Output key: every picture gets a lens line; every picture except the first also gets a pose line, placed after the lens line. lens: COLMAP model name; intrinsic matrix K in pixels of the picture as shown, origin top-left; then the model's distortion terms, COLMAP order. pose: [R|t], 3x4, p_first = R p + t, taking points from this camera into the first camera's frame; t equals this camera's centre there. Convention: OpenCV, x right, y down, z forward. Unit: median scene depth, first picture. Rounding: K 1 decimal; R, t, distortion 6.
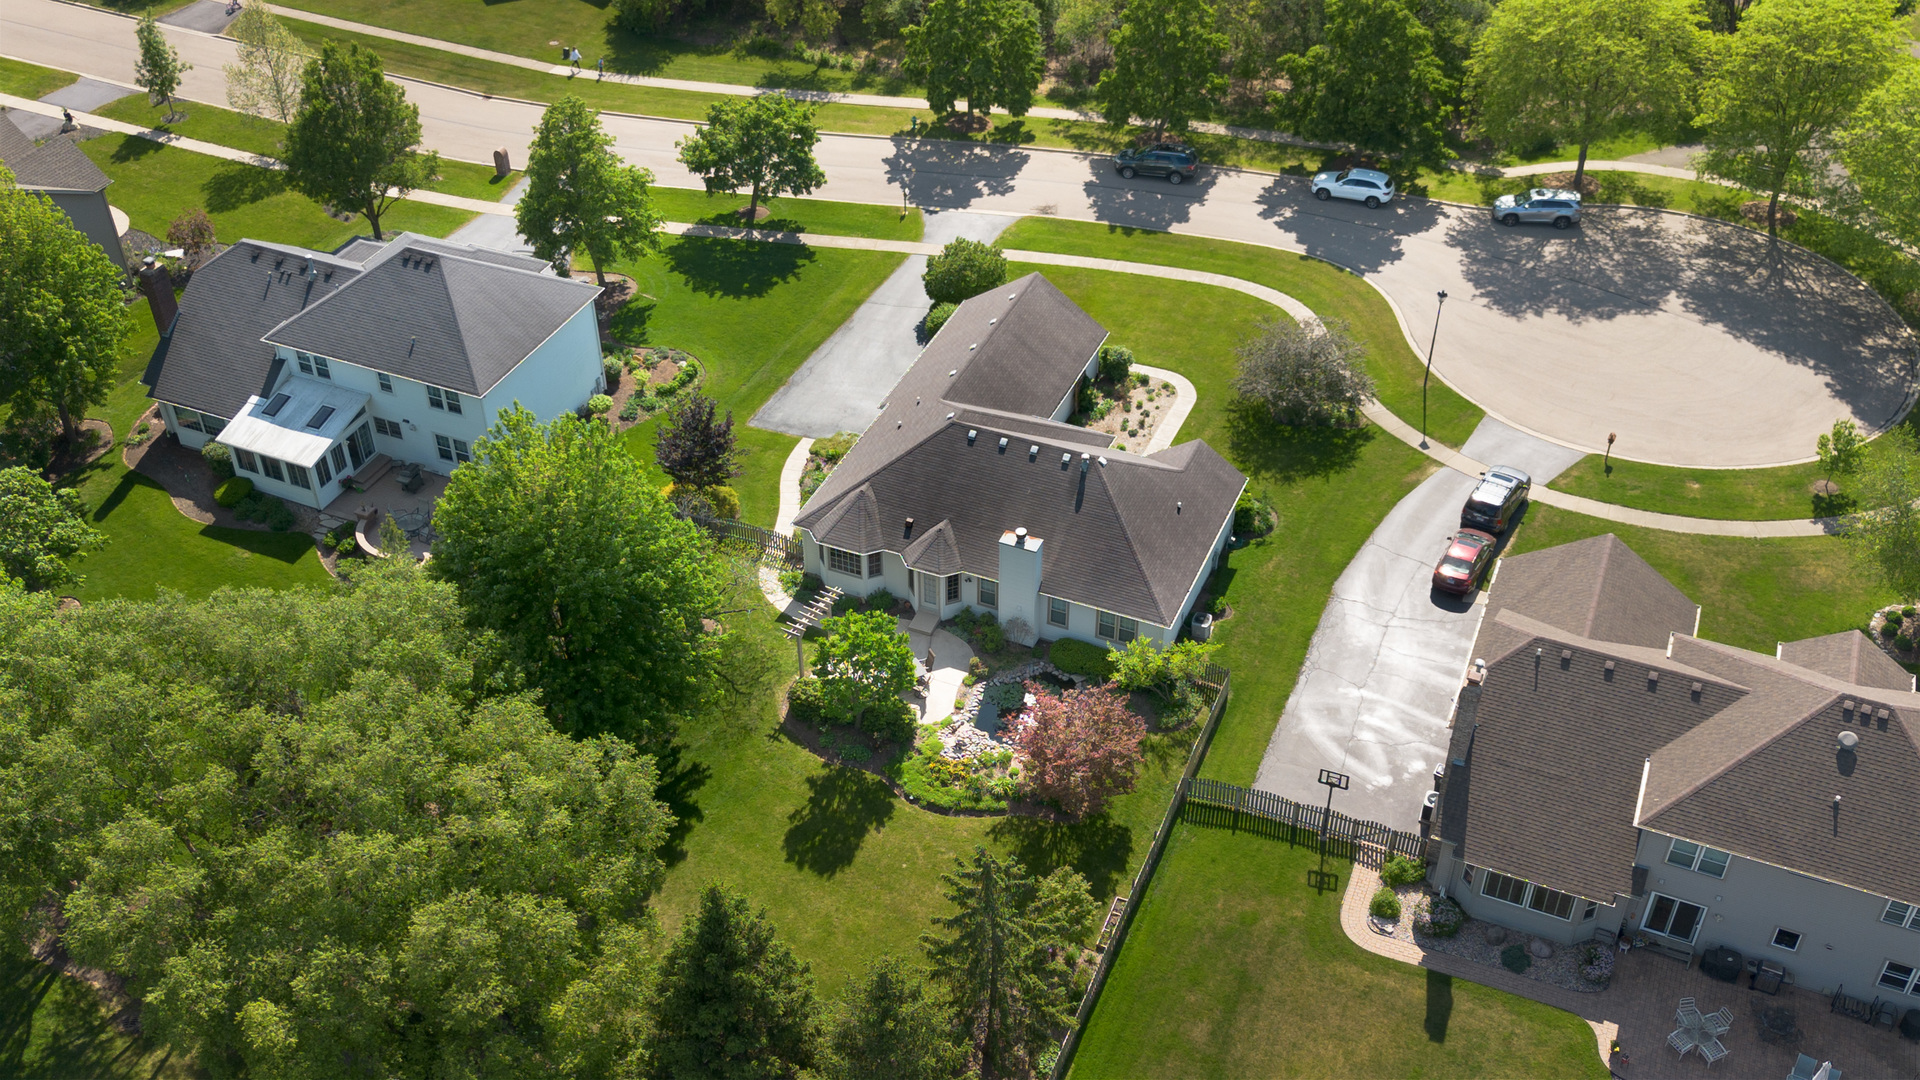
lens RADIAL K [[1867.6, 0, 951.5], [0, 1867.6, 545.4], [0, 0, 1]] dist [0.107190, -0.341635]
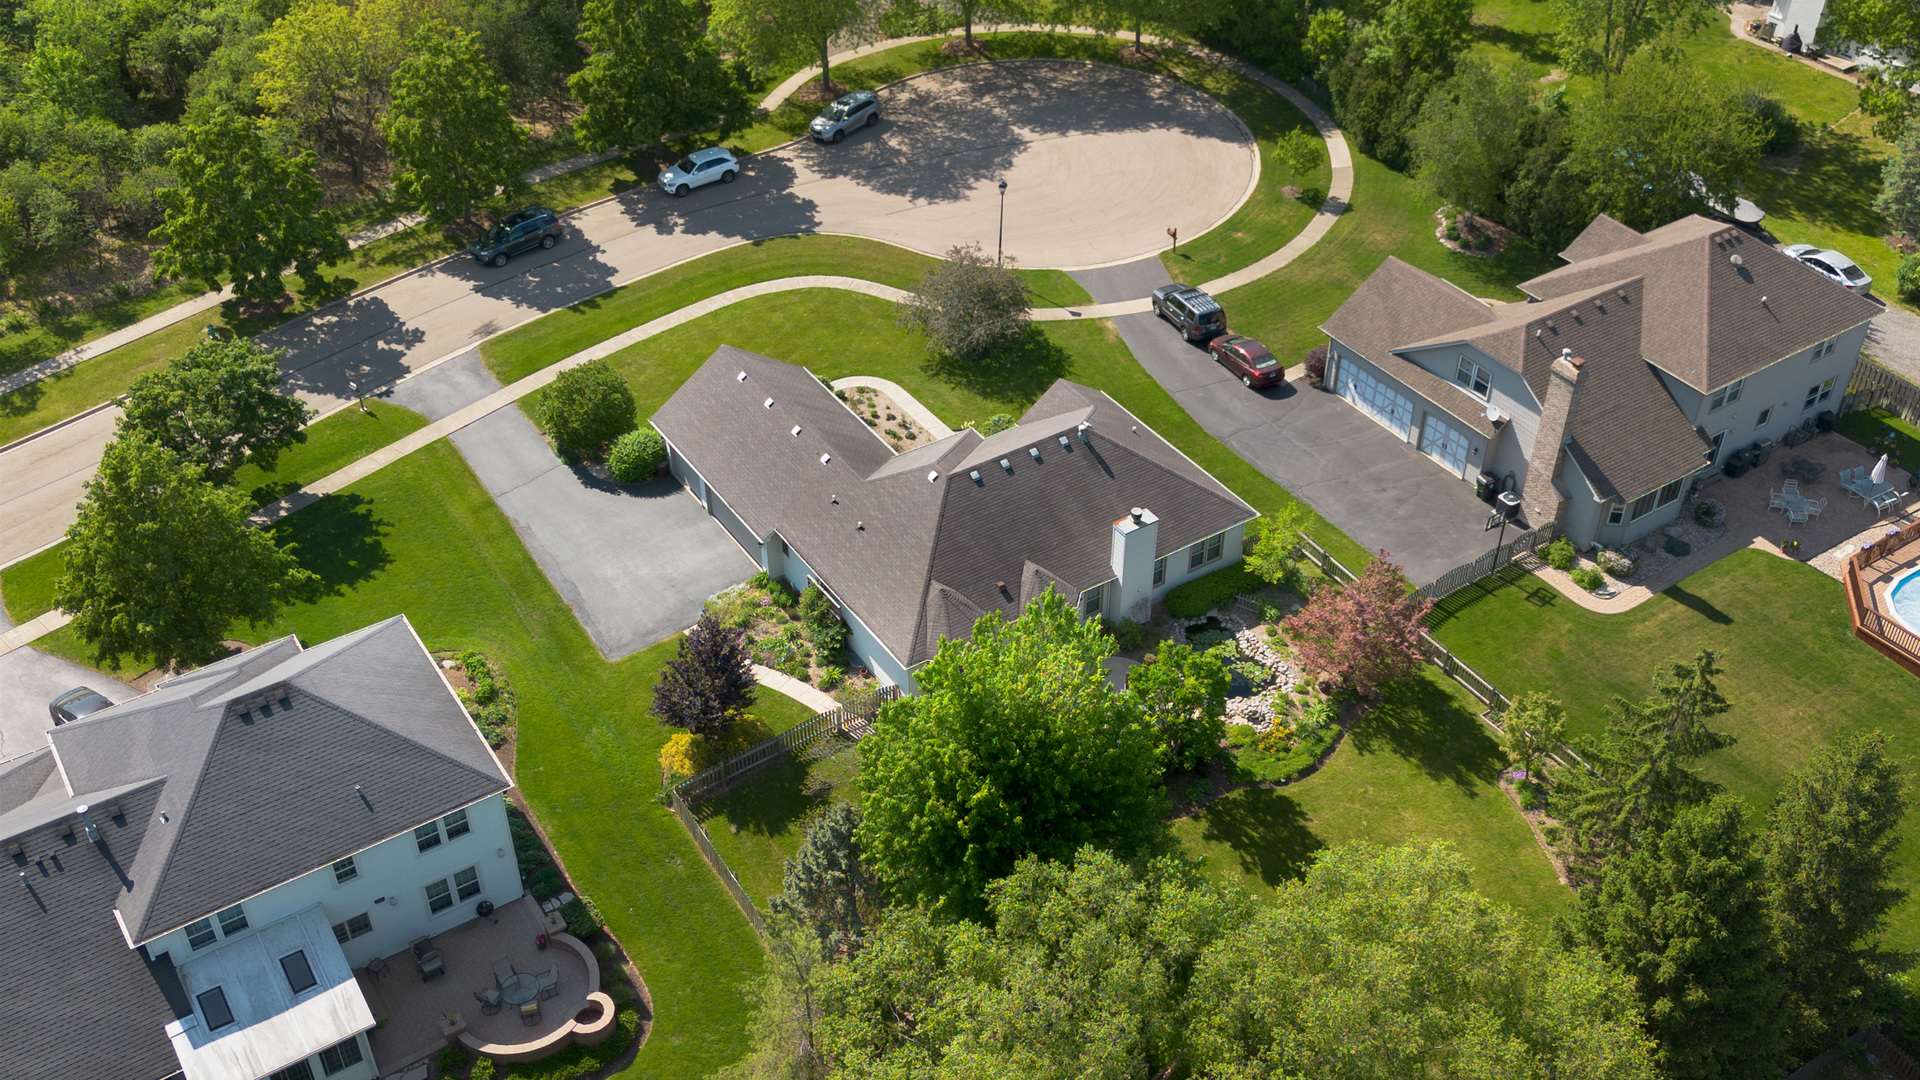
lens RADIAL K [[1867.6, 0, 951.5], [0, 1867.6, 545.4], [0, 0, 1]] dist [0.107190, -0.341635]
pose [[0.540229, -0.514132, 0.666198, -0.500142], [0.518438, 0.826923, 0.217762, -0.189659], [-0.662853, 0.227741, 0.713274, 0.288660]]
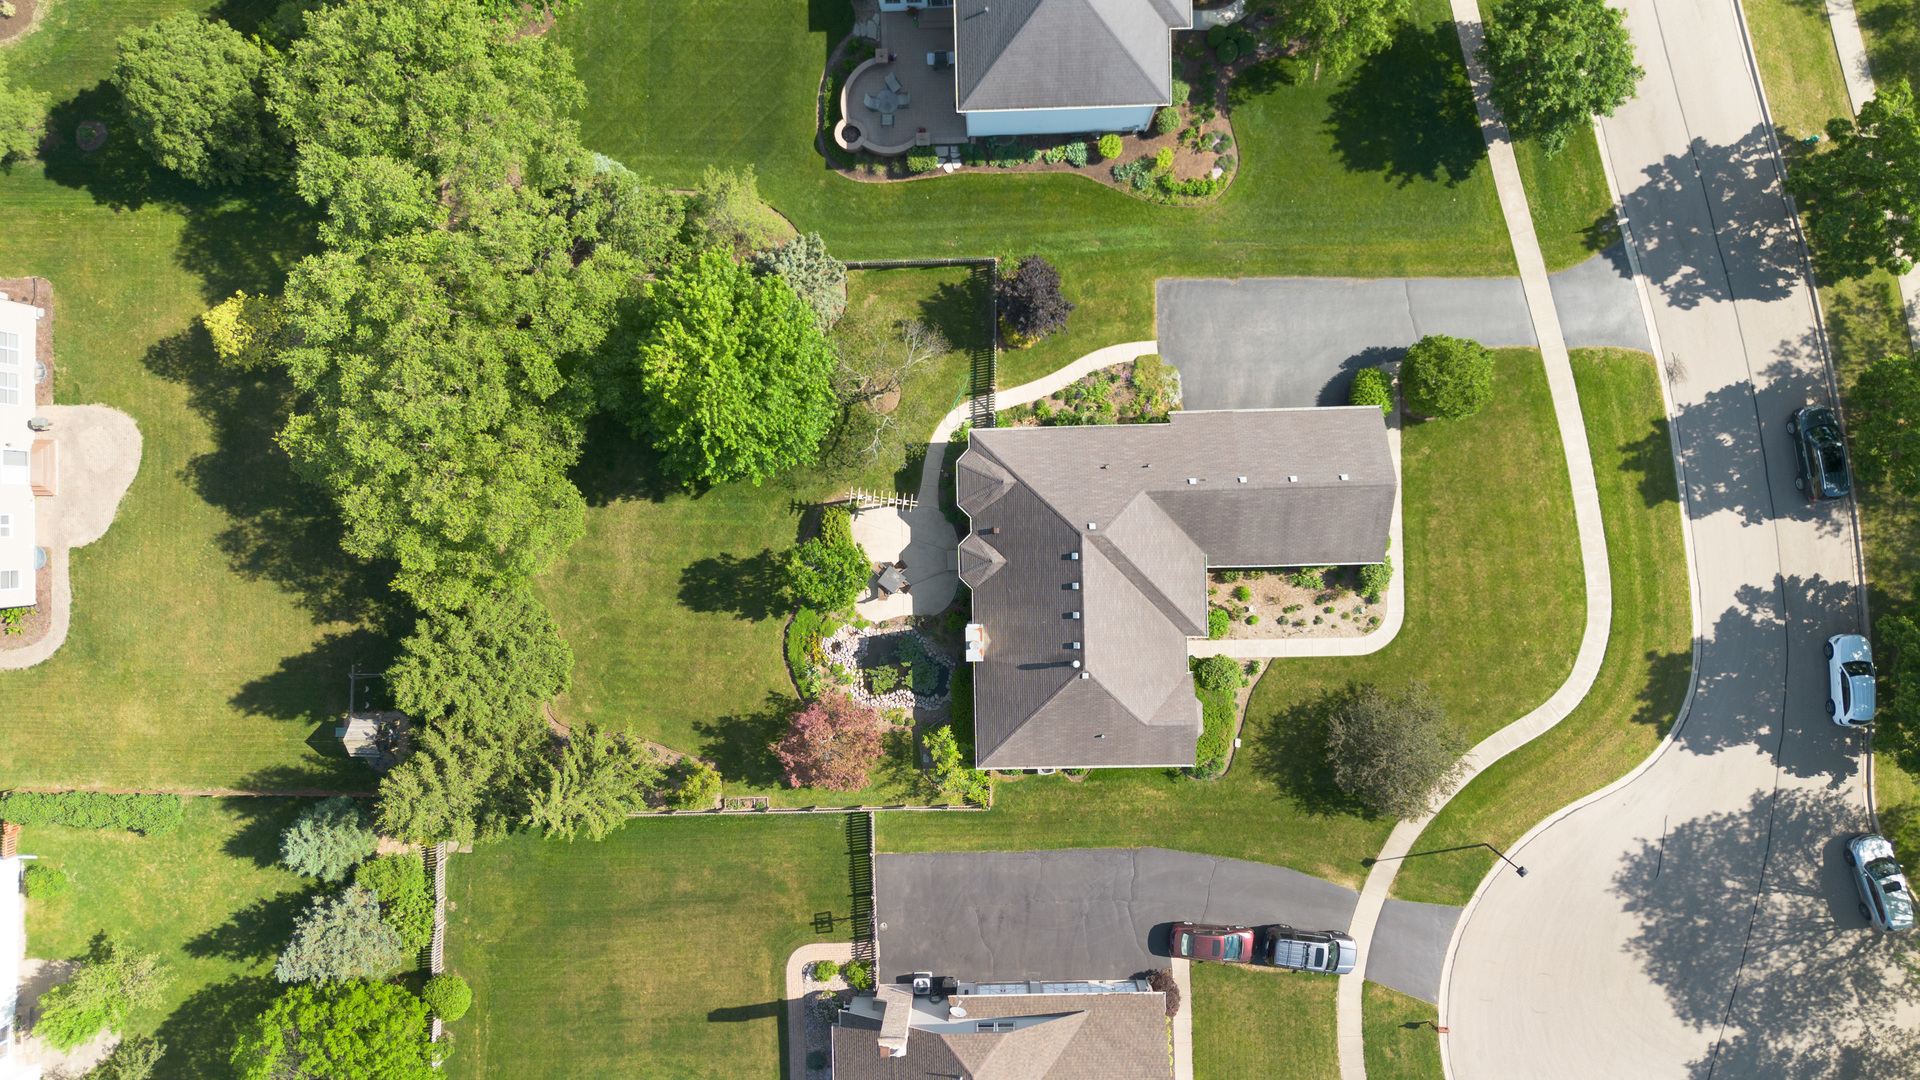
lens RADIAL K [[1867.6, 0, 951.5], [0, 1867.6, 545.4], [0, 0, 1]] dist [0.107190, -0.341635]
pose [[0.431768, 0.901982, 0.002300, -0.020217], [-0.526244, 0.249835, 0.812804, -0.766552], [0.732560, -0.352153, 0.582533, 0.224570]]
